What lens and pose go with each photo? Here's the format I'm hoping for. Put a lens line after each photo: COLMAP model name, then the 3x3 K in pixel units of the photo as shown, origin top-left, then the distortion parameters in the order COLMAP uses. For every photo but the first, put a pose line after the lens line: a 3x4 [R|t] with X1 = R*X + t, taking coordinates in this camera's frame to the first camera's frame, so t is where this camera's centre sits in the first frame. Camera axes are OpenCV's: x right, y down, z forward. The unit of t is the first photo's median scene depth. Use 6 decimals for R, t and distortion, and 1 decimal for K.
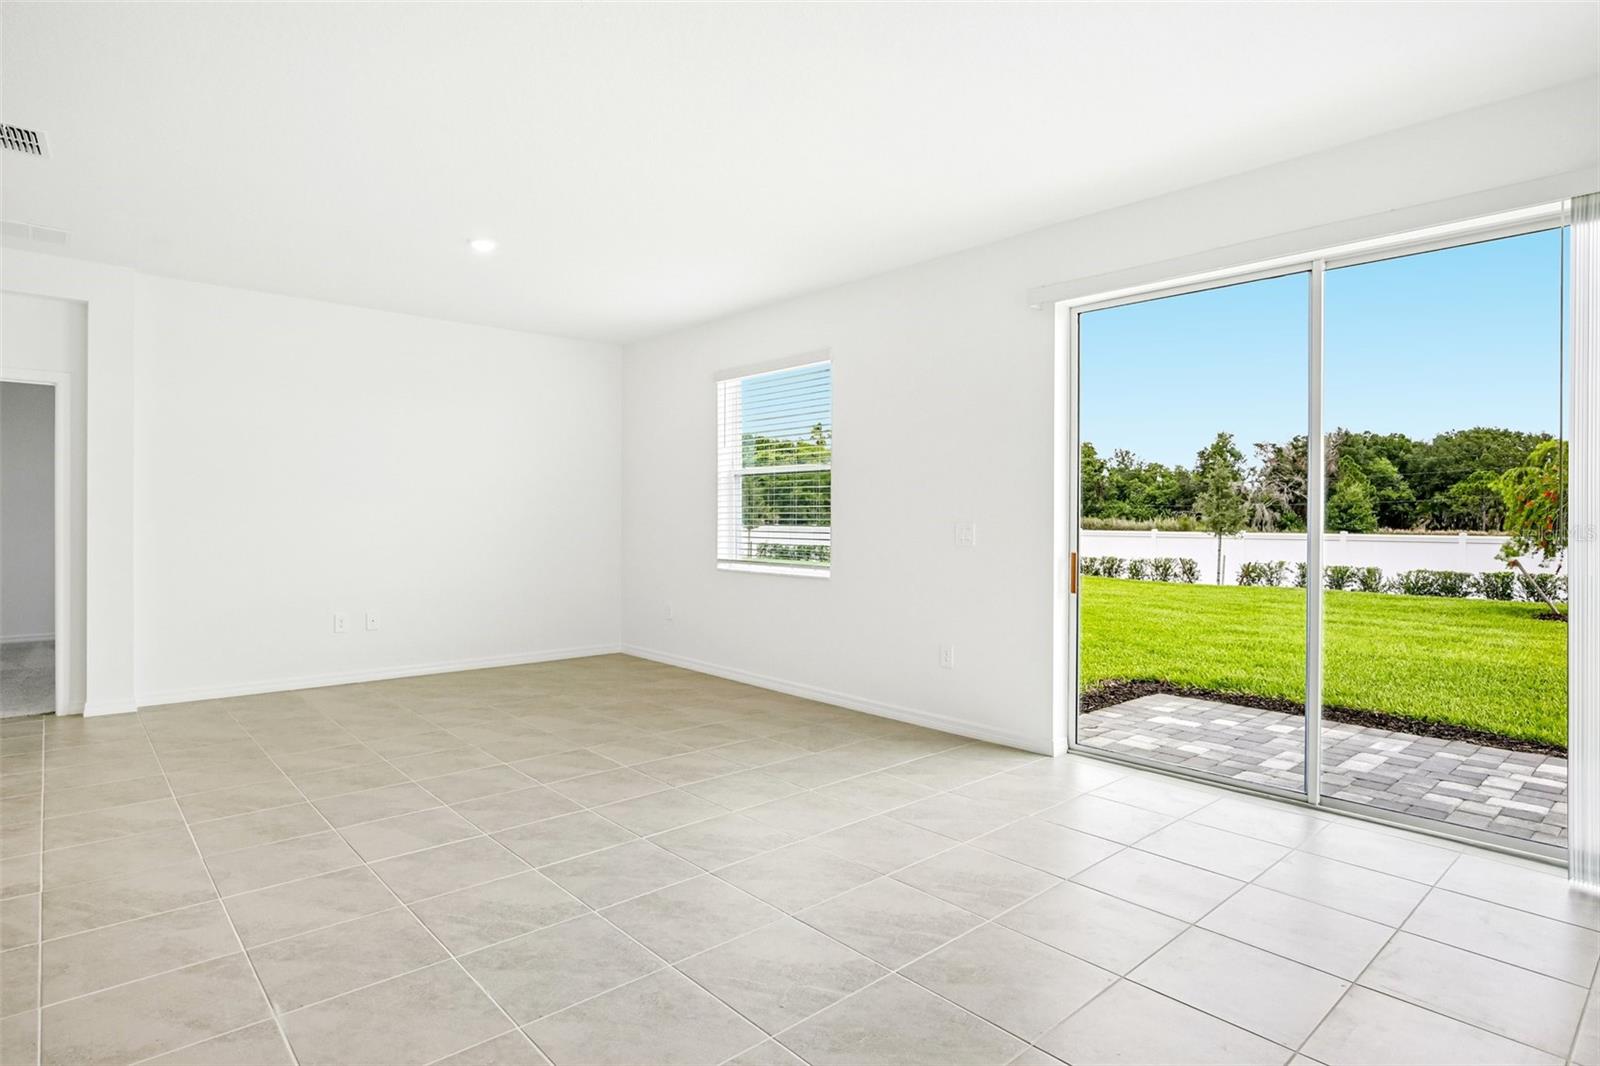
lens RADIAL K [[849.4, 0, 808.2], [0, 849.4, 520.4], [0, 0, 1]] dist [-0.011917, -0.000375]
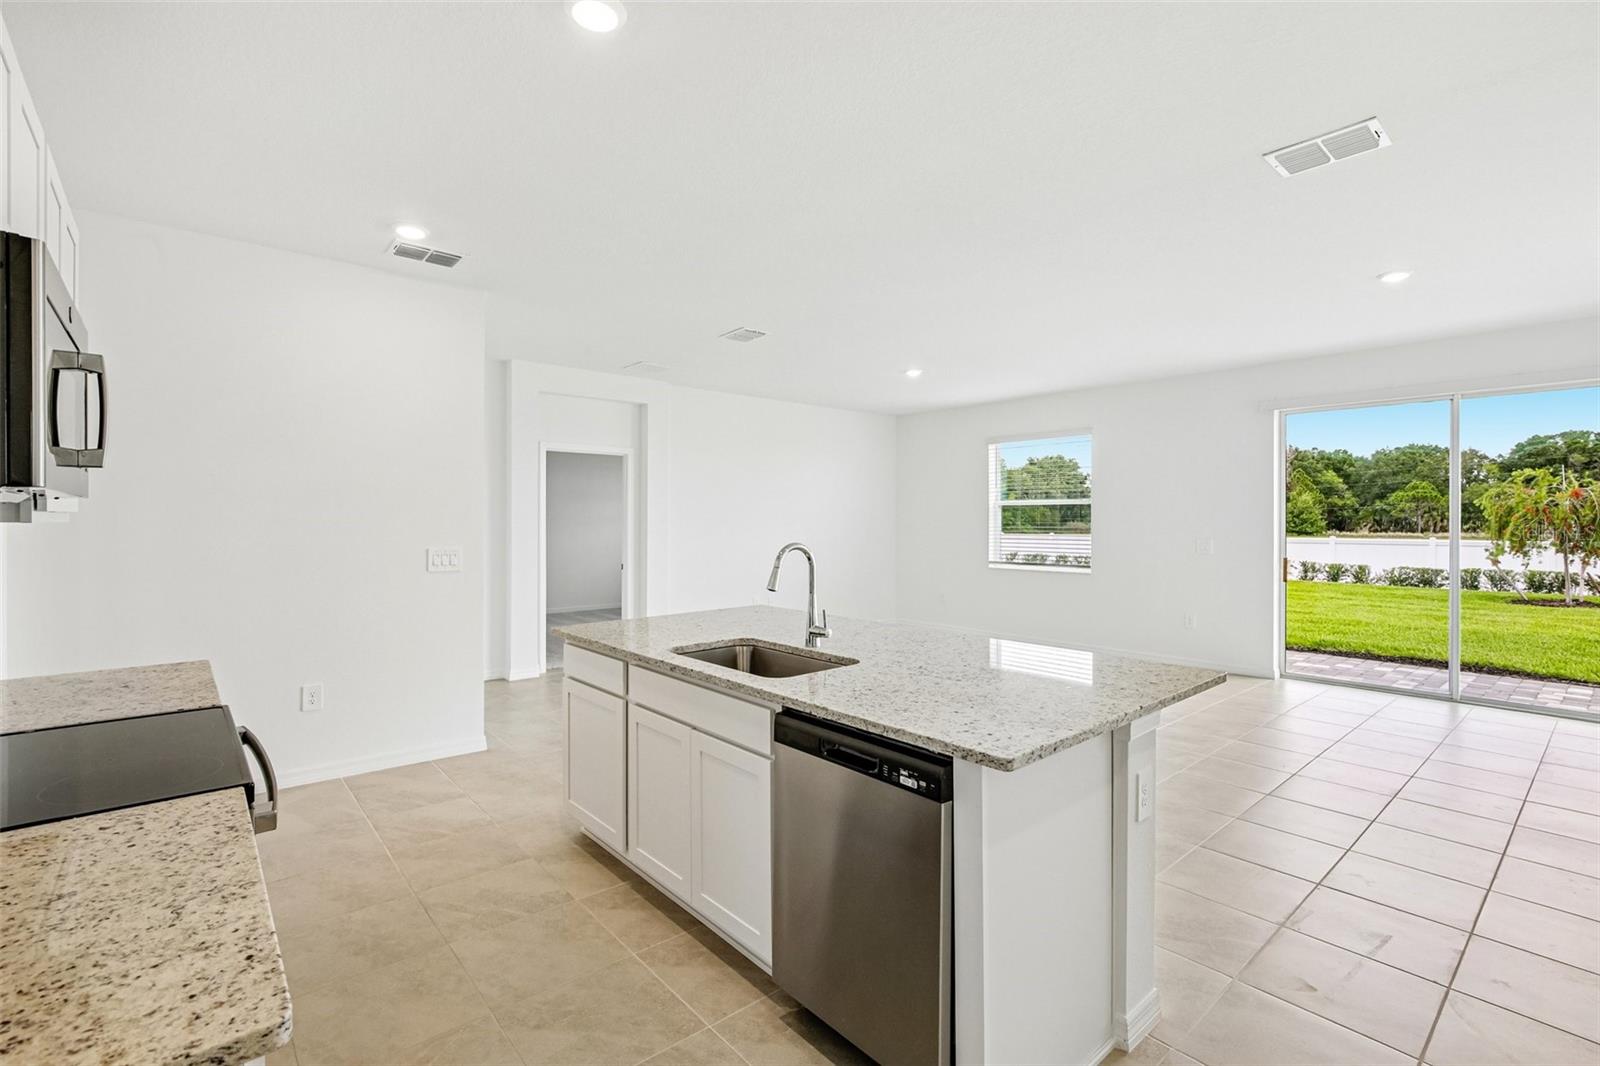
lens RADIAL K [[723.0, 0, 820.7], [0, 723.0, 521.0], [0, 0, 1]] dist [0.004066, 0.000678]
pose [[0.999947, -0.003958, -0.009494, -0.187754], [0.003901, 0.999974, -0.006112, -0.009374], [0.009518, 0.006075, 0.999936, -0.140525]]
